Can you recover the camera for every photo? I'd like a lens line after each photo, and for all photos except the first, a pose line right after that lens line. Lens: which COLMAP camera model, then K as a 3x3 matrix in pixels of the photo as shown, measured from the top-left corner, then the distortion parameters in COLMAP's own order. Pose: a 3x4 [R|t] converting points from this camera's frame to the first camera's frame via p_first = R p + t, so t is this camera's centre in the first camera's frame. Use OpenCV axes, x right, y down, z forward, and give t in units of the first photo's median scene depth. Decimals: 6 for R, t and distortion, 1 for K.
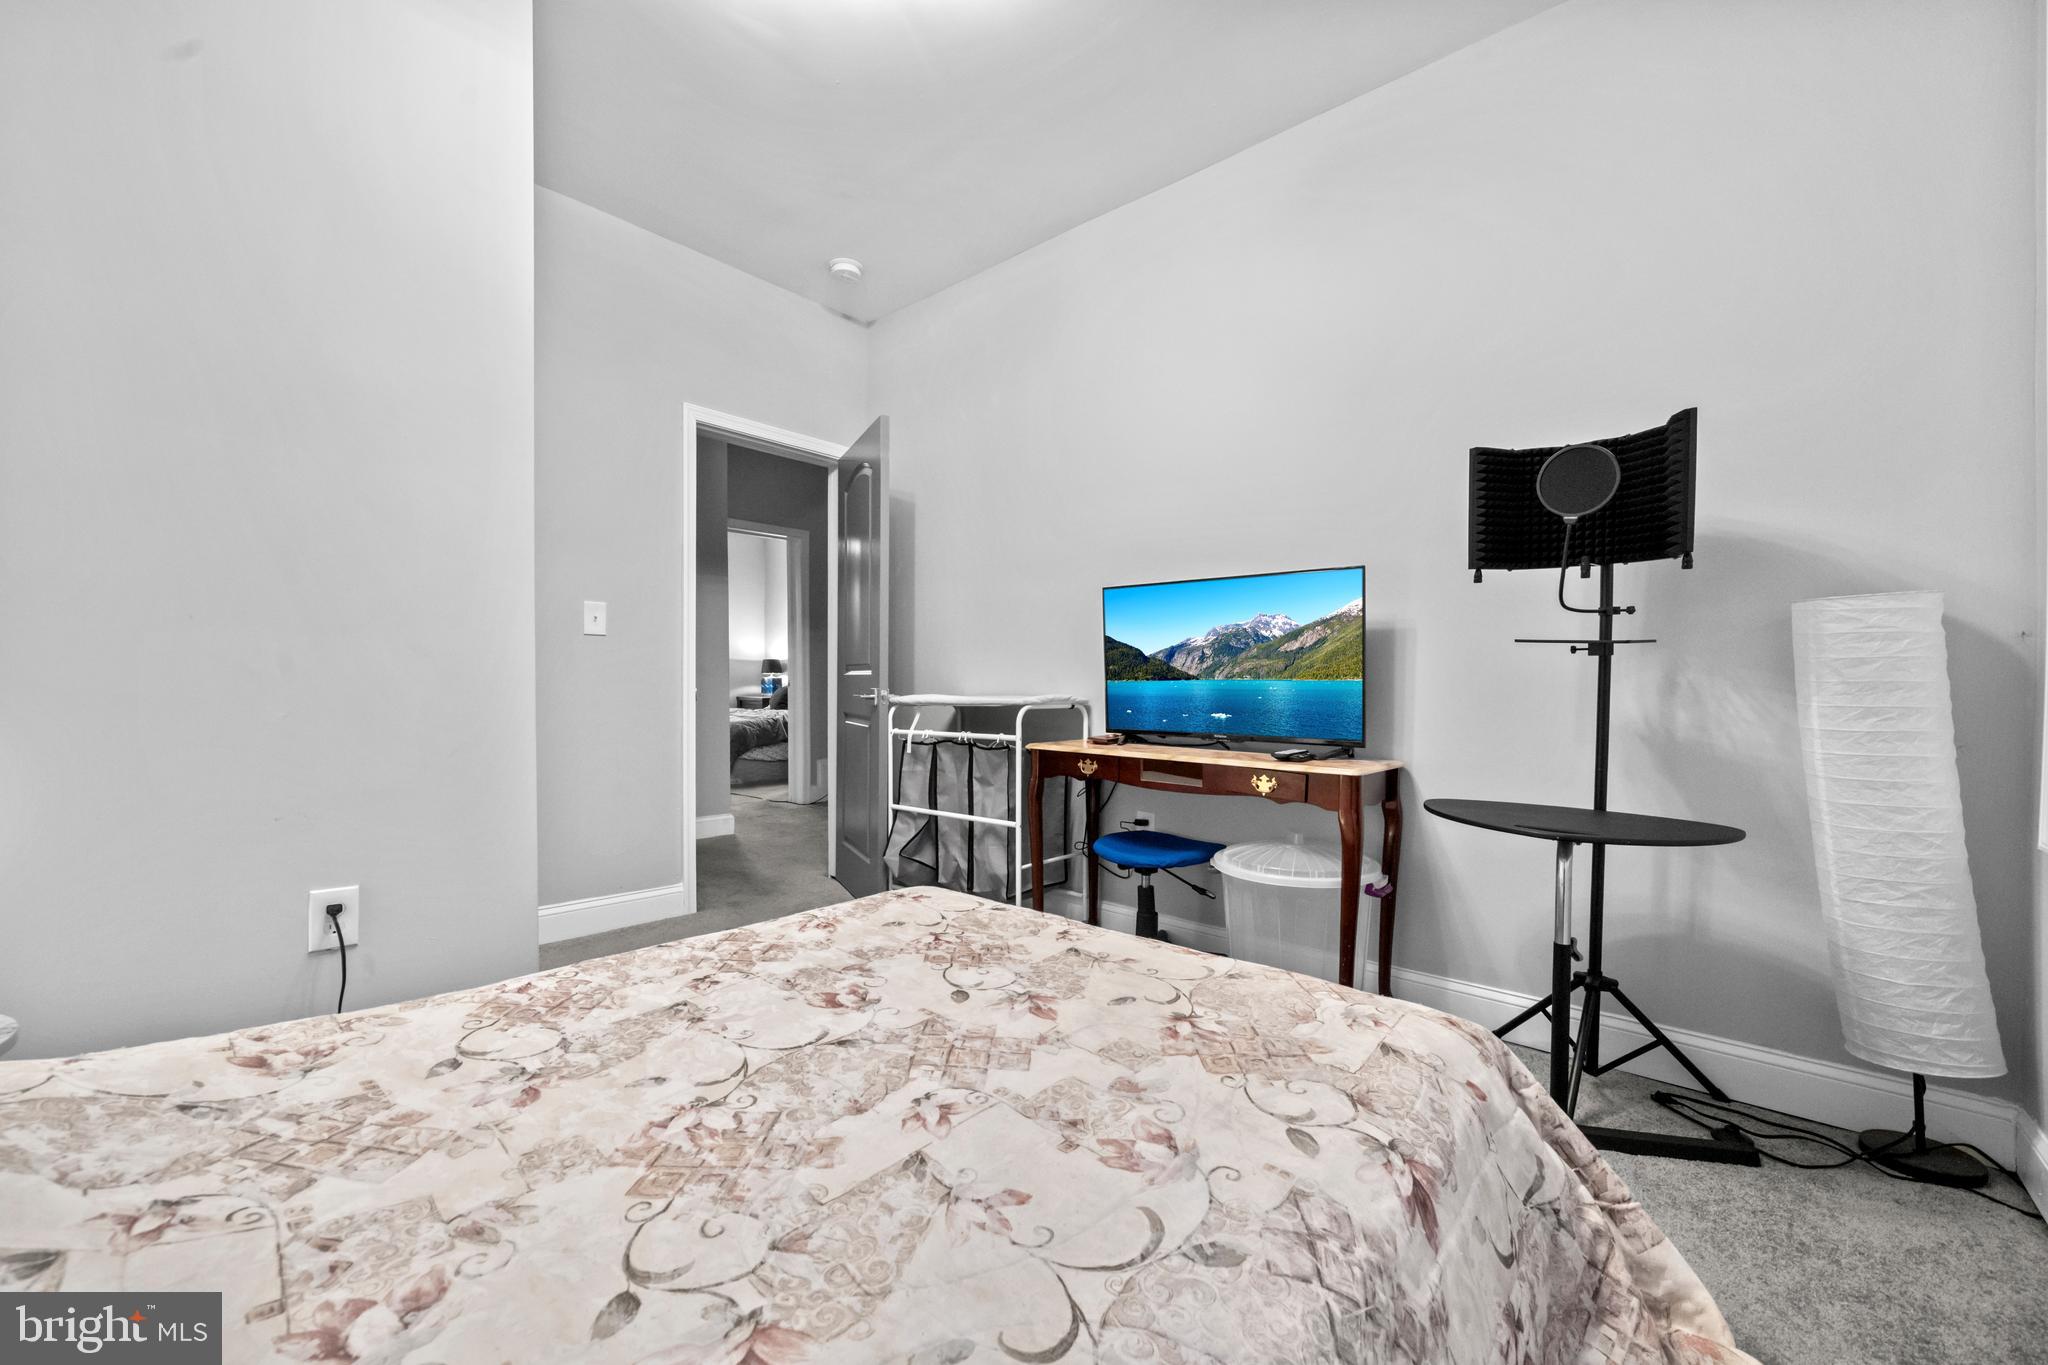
lens RADIAL K [[785.6, 0, 1014.7], [0, 785.6, 697.2], [0, 0, 1]] dist [0.000183, -0.000010]
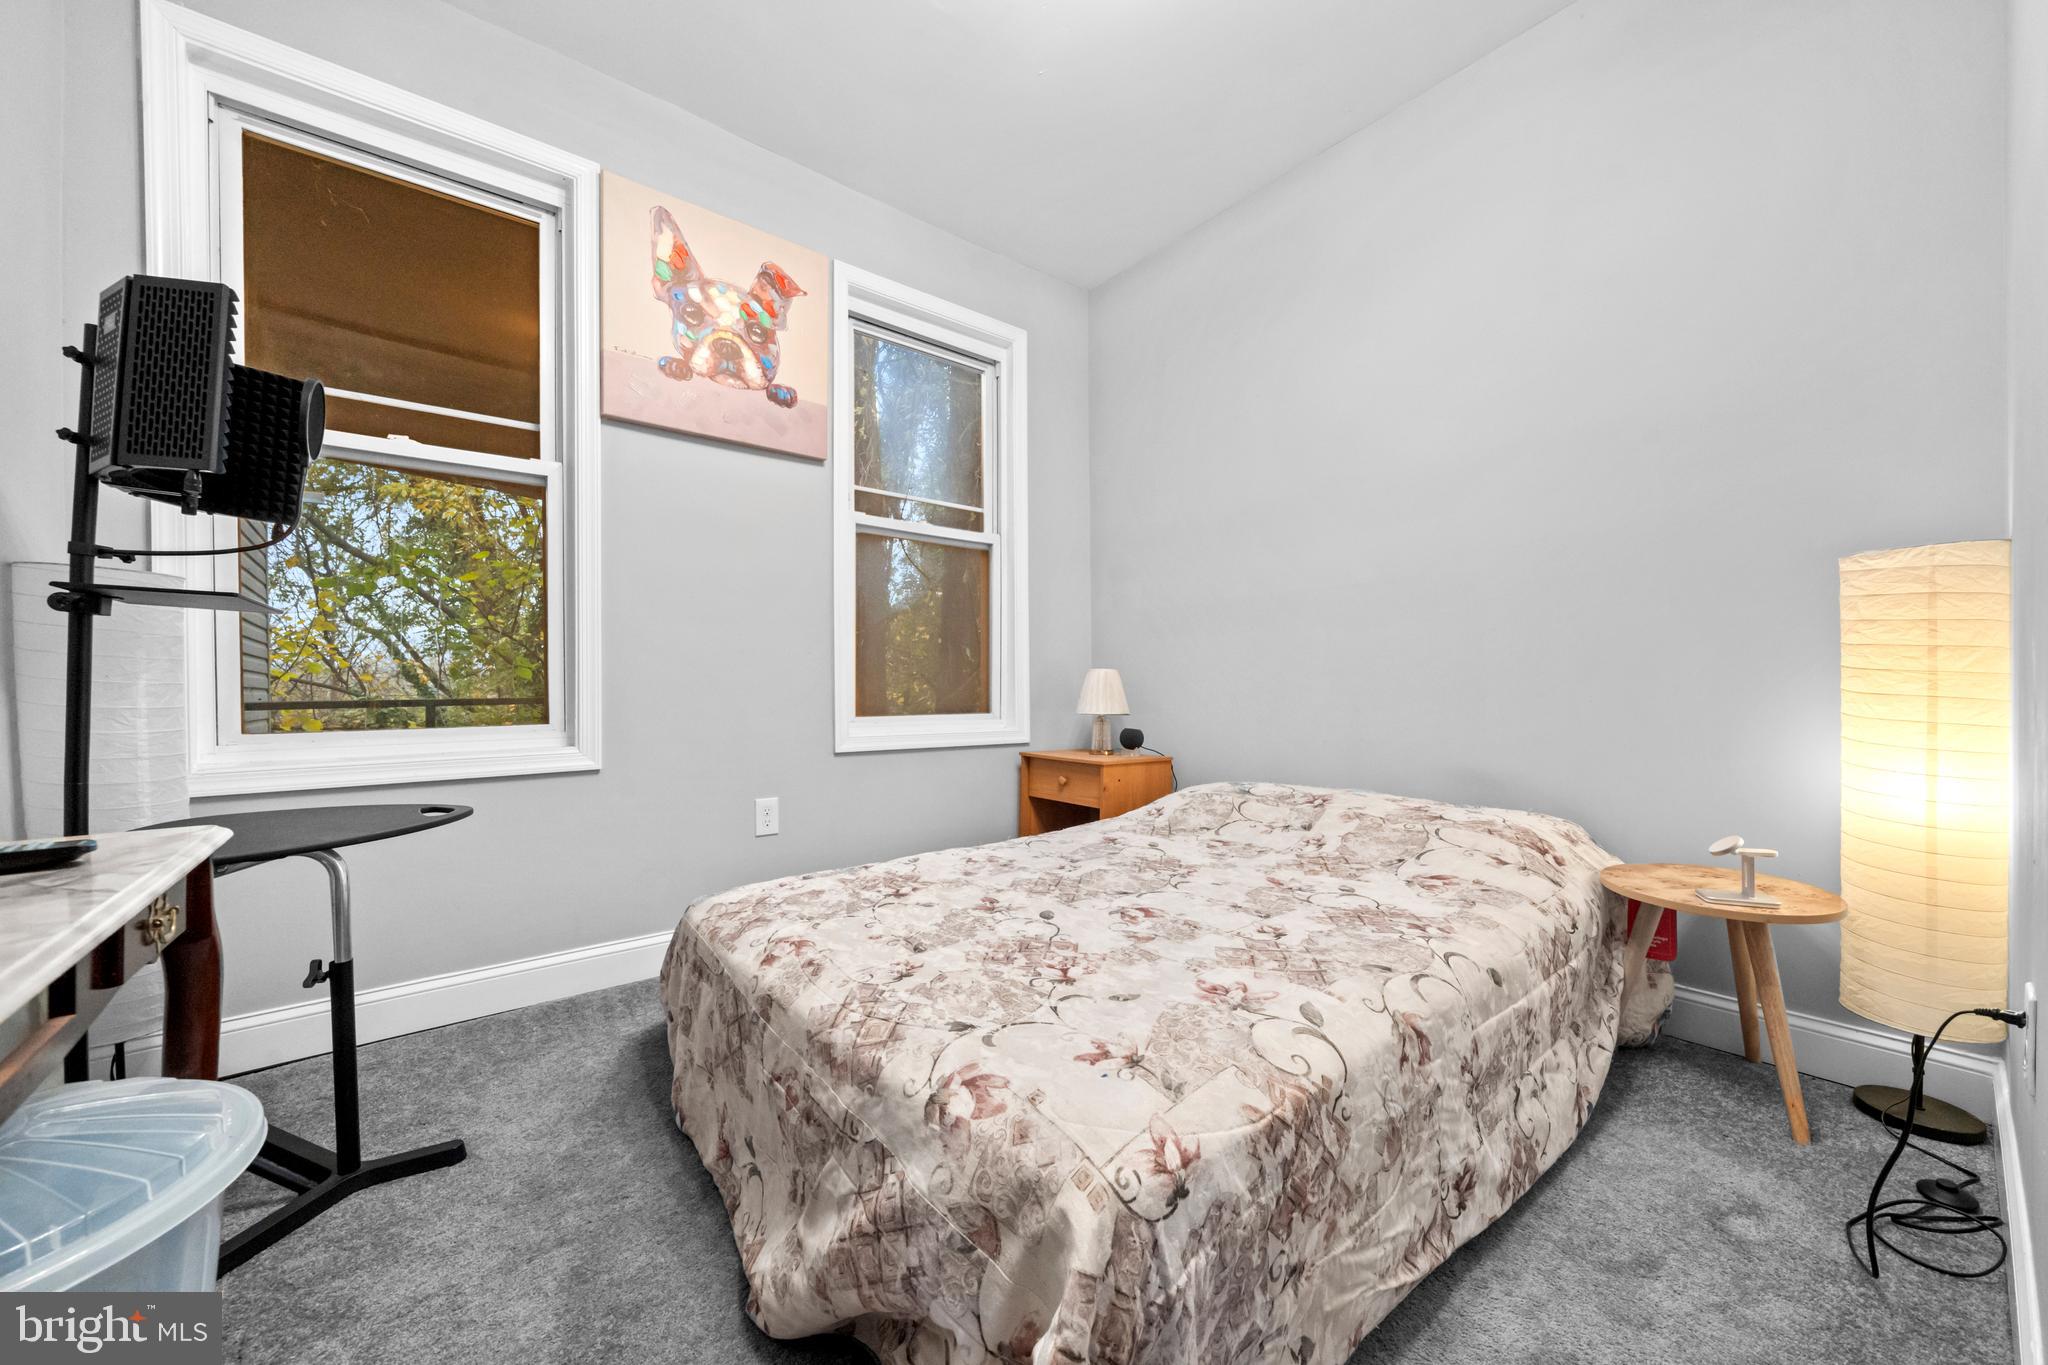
lens RADIAL K [[781.9, 0, 1023.9], [0, 781.9, 685.1], [0, 0, 1]] dist [-0.017881, -0.000141]
pose [[-0.988218, -0.004916, 0.152974, -0.203698], [-0.002331, 0.999852, 0.017067, -0.006760], [-0.153035, 0.016510, -0.988083, 2.043461]]
